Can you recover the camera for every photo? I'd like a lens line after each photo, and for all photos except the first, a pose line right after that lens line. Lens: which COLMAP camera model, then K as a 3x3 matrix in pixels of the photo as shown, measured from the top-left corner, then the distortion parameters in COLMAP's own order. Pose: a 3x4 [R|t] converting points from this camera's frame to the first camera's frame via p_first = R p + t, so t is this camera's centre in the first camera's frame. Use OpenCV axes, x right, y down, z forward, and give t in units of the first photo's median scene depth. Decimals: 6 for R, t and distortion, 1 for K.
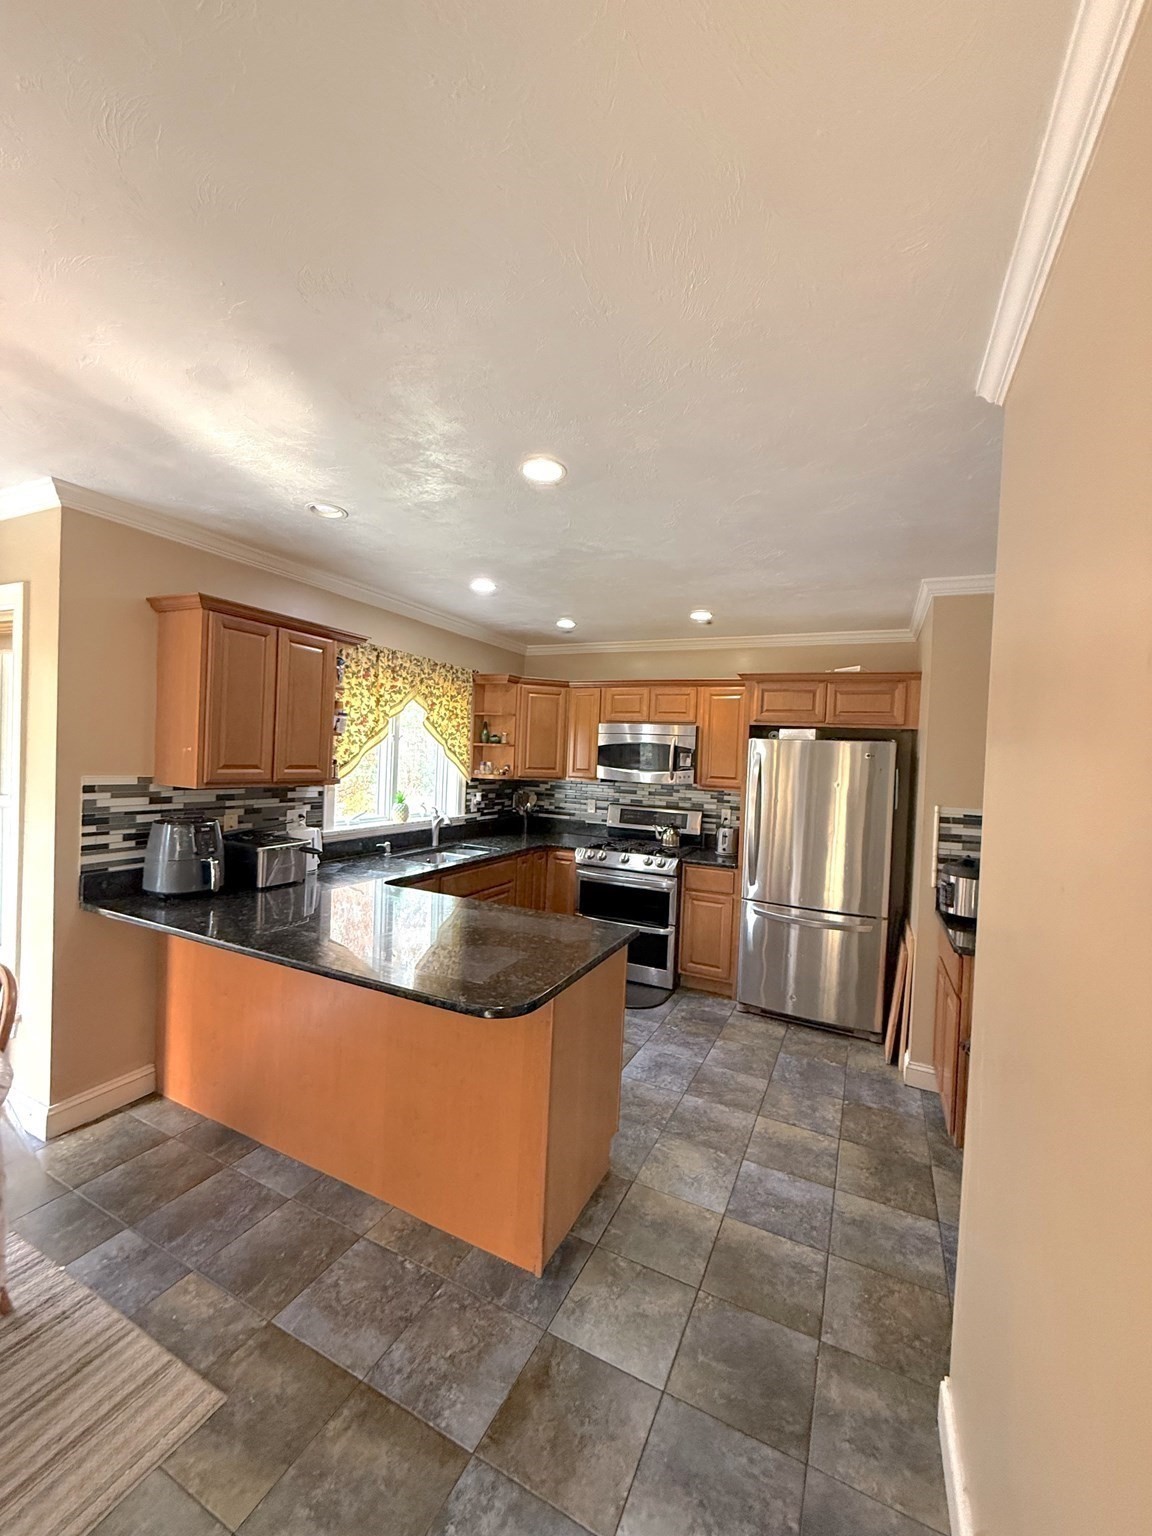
lens RADIAL K [[612.1, 0, 576.7], [0, 612.1, 768.6], [0, 0, 1]] dist [-0.000428, 0.000506]
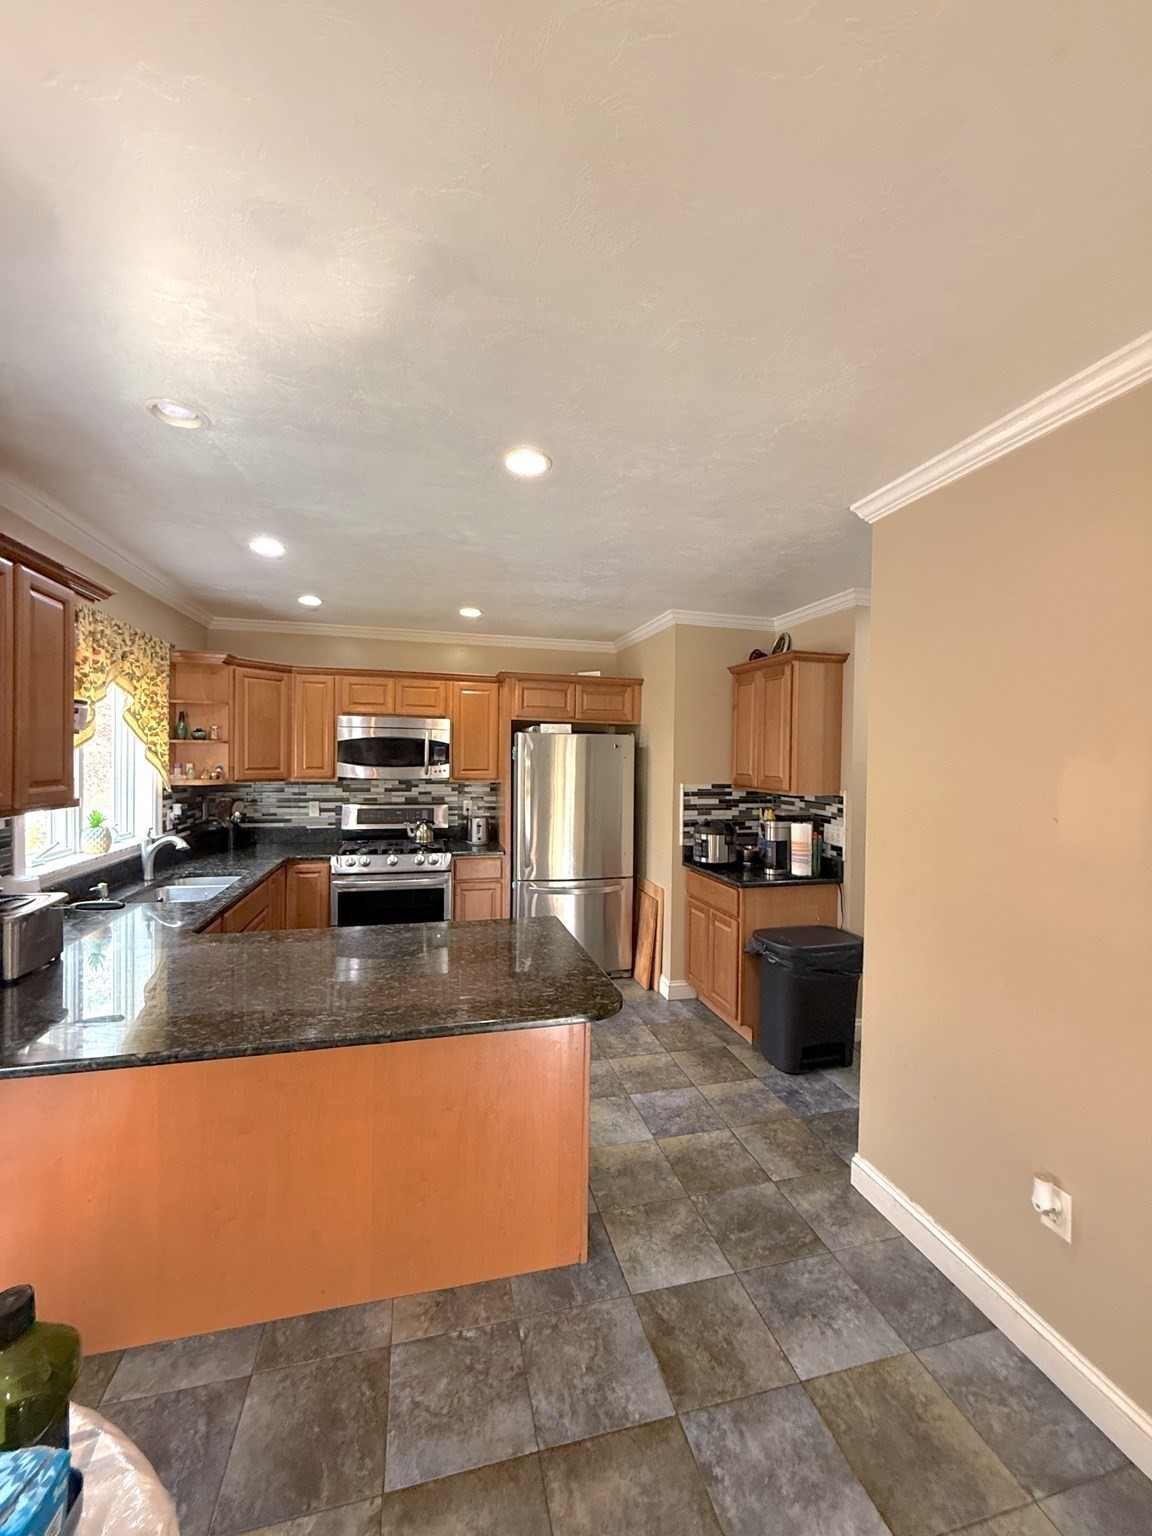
lens RADIAL K [[612.1, 0, 578.7], [0, 612.1, 768.3], [0, 0, 1]] dist [-0.000428, 0.000506]
pose [[0.764250, -0.044635, 0.643374, -0.488632], [0.033107, 0.999002, 0.029980, -0.021691], [-0.644070, -0.001612, 0.764965, 0.155192]]
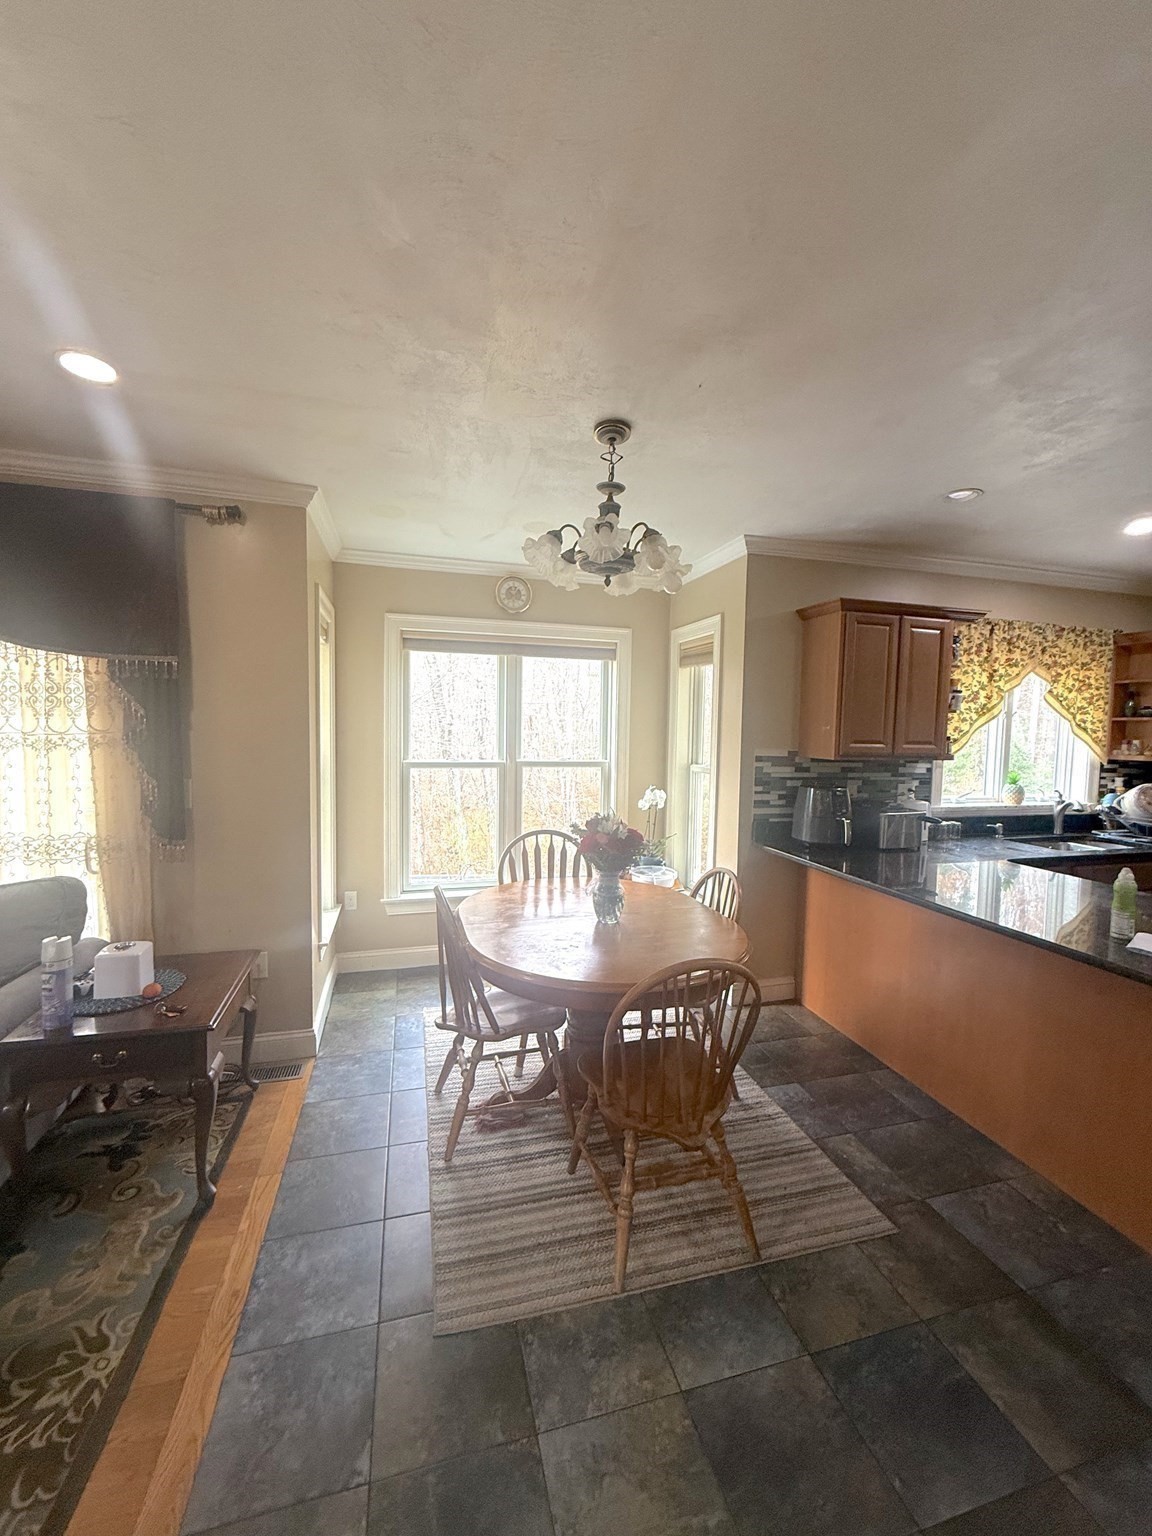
lens RADIAL K [[612.1, 0, 576.3], [0, 612.1, 769.0], [0, 0, 1]] dist [-0.000428, 0.000506]
pose [[0.661083, 0.018938, -0.750074, -0.044493], [-0.006089, 0.999784, 0.019876, 0.028820], [0.750288, -0.008573, 0.661056, -0.182496]]
